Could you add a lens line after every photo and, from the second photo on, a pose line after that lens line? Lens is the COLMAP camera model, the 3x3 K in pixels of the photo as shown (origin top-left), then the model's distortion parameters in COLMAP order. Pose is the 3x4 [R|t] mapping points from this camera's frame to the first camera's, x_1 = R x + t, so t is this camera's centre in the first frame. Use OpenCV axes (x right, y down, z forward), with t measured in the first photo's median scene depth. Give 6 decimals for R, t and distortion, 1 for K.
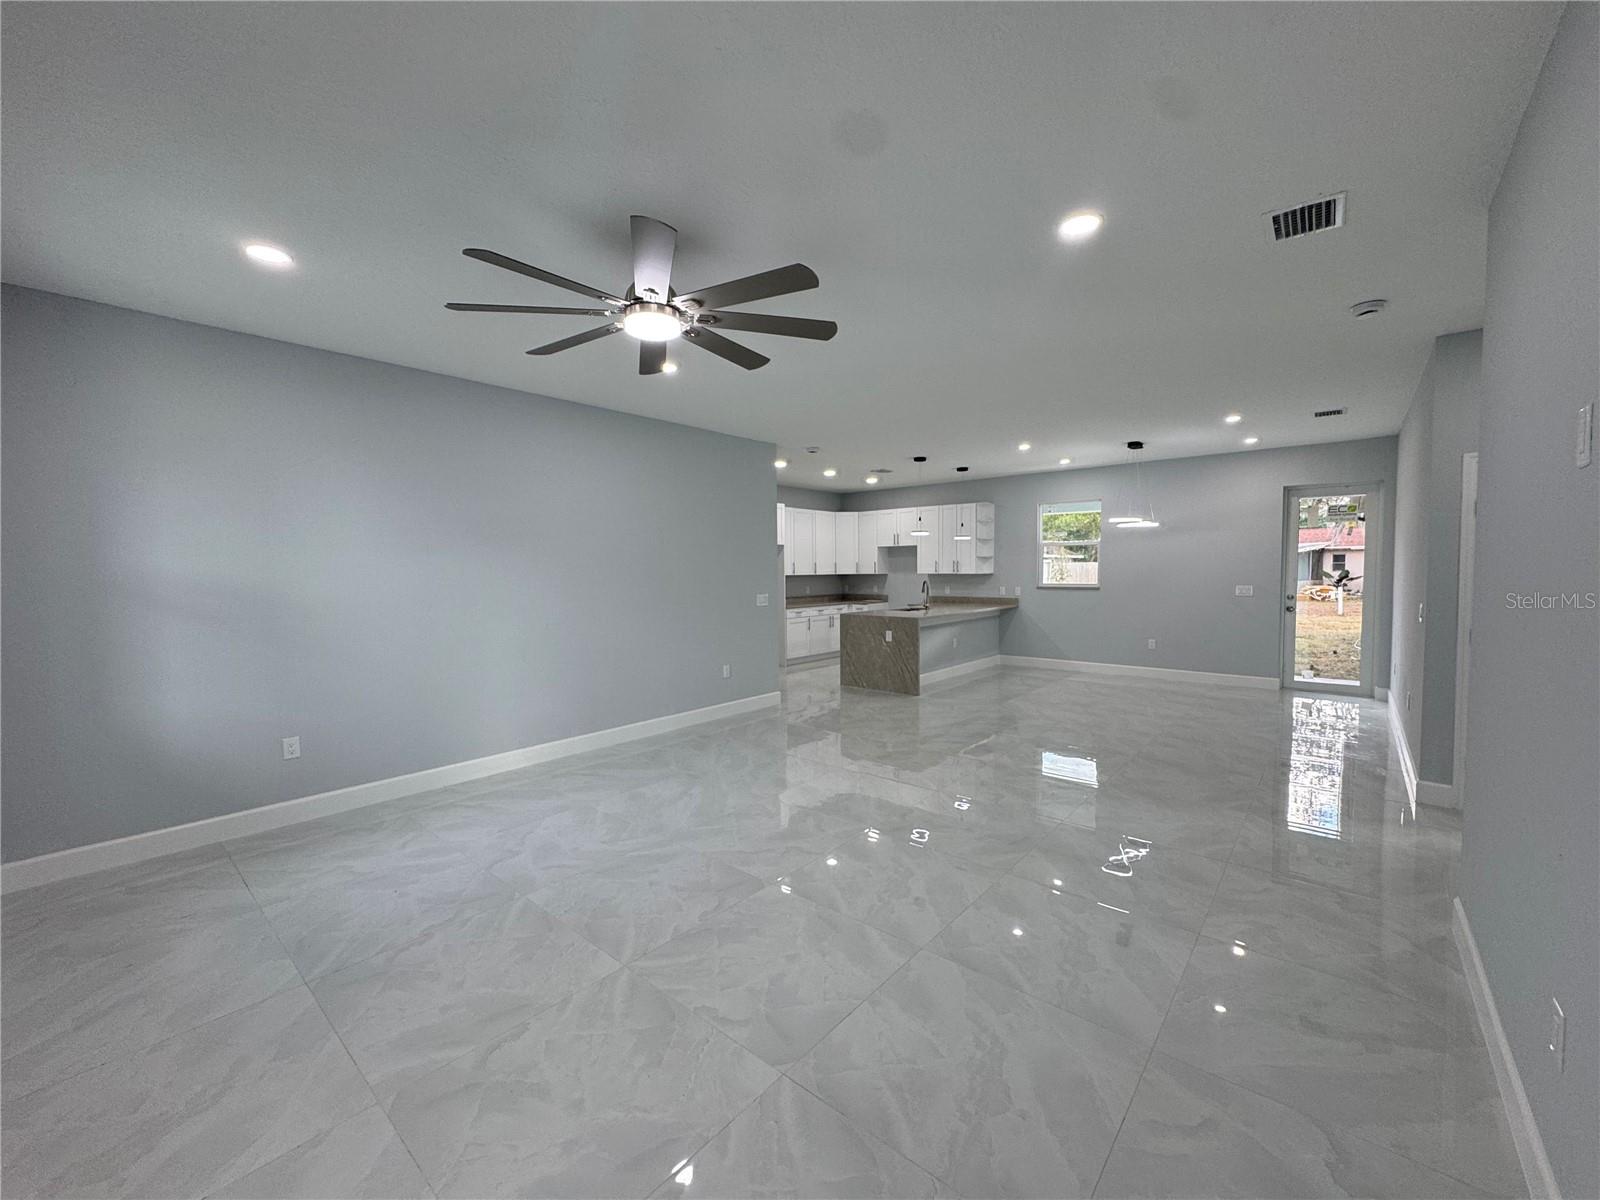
lens RADIAL K [[638.3, 0, 801.7], [0, 638.3, 599.7], [0, 0, 1]] dist [-0.000911, -0.000157]
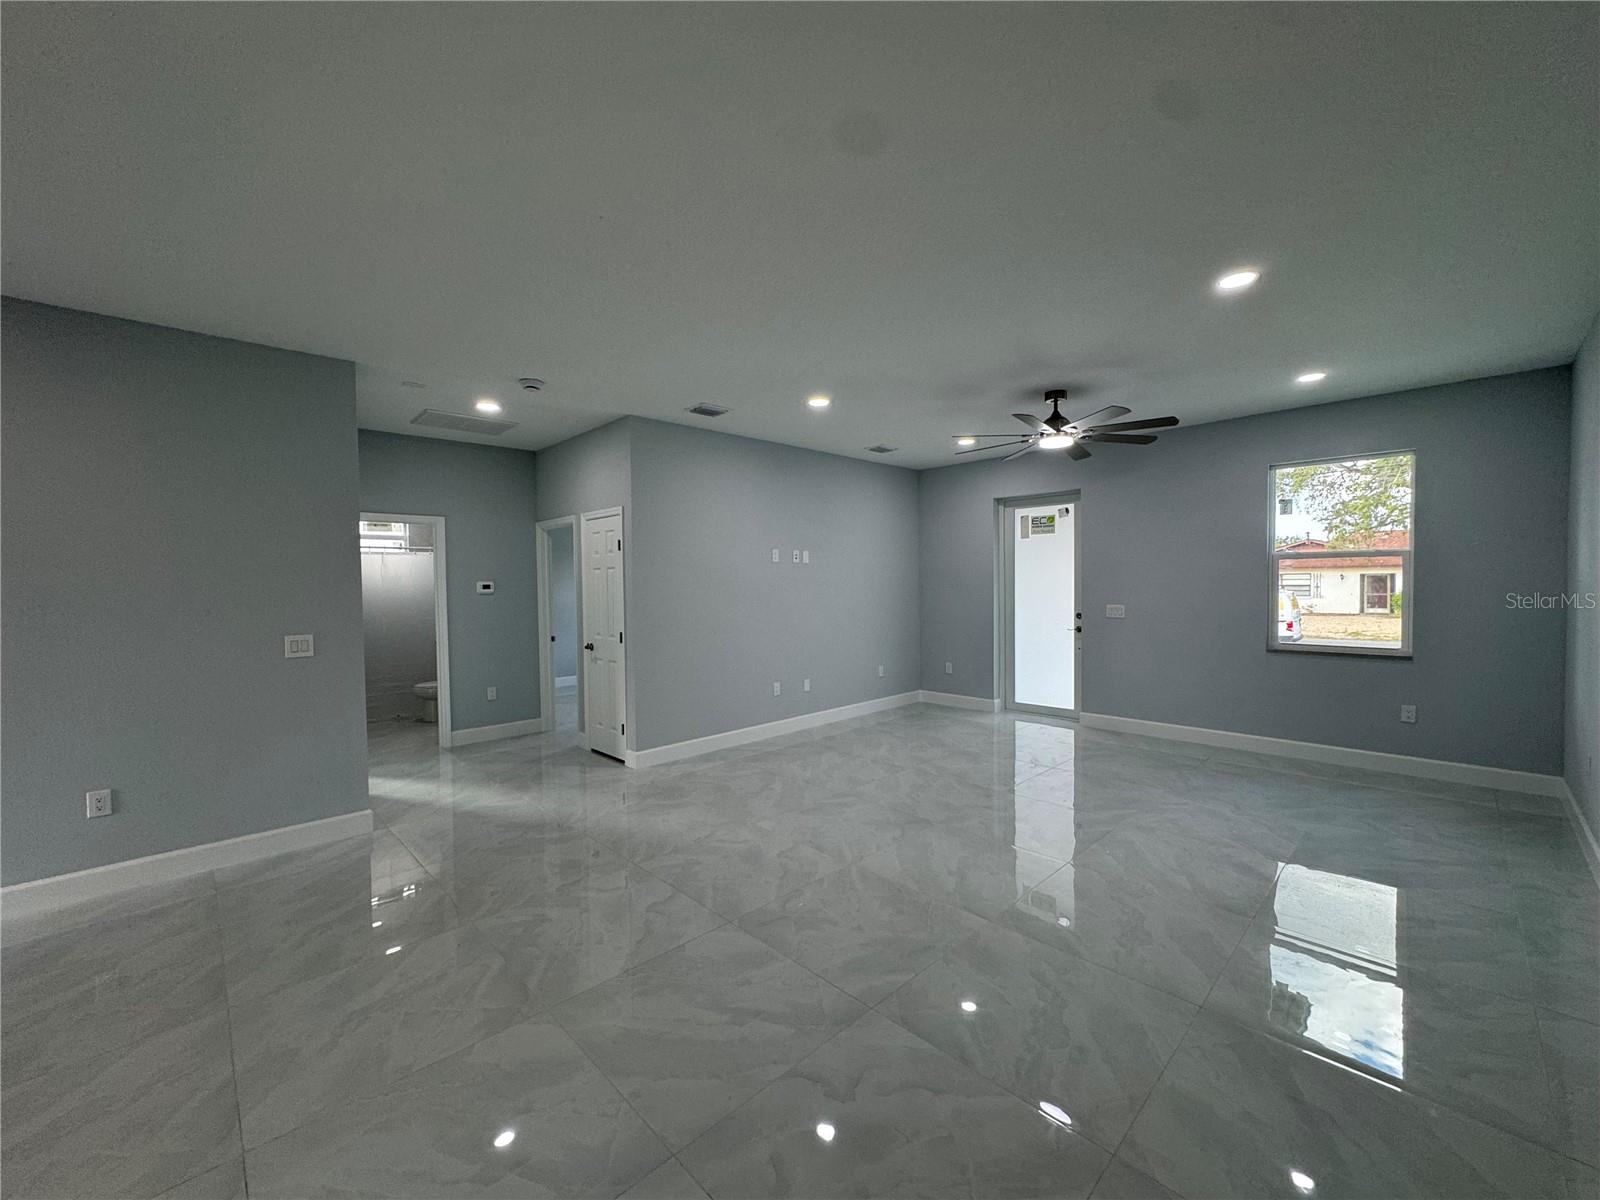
lens RADIAL K [[638.3, 0, 801.7], [0, 638.3, 599.7], [0, 0, 1]] dist [-0.000911, -0.000157]
pose [[-0.995548, 0.019158, 0.092292, 0.081464], [0.026016, 0.996942, 0.073691, -0.036346], [-0.090598, 0.075764, -0.993001, 0.734738]]
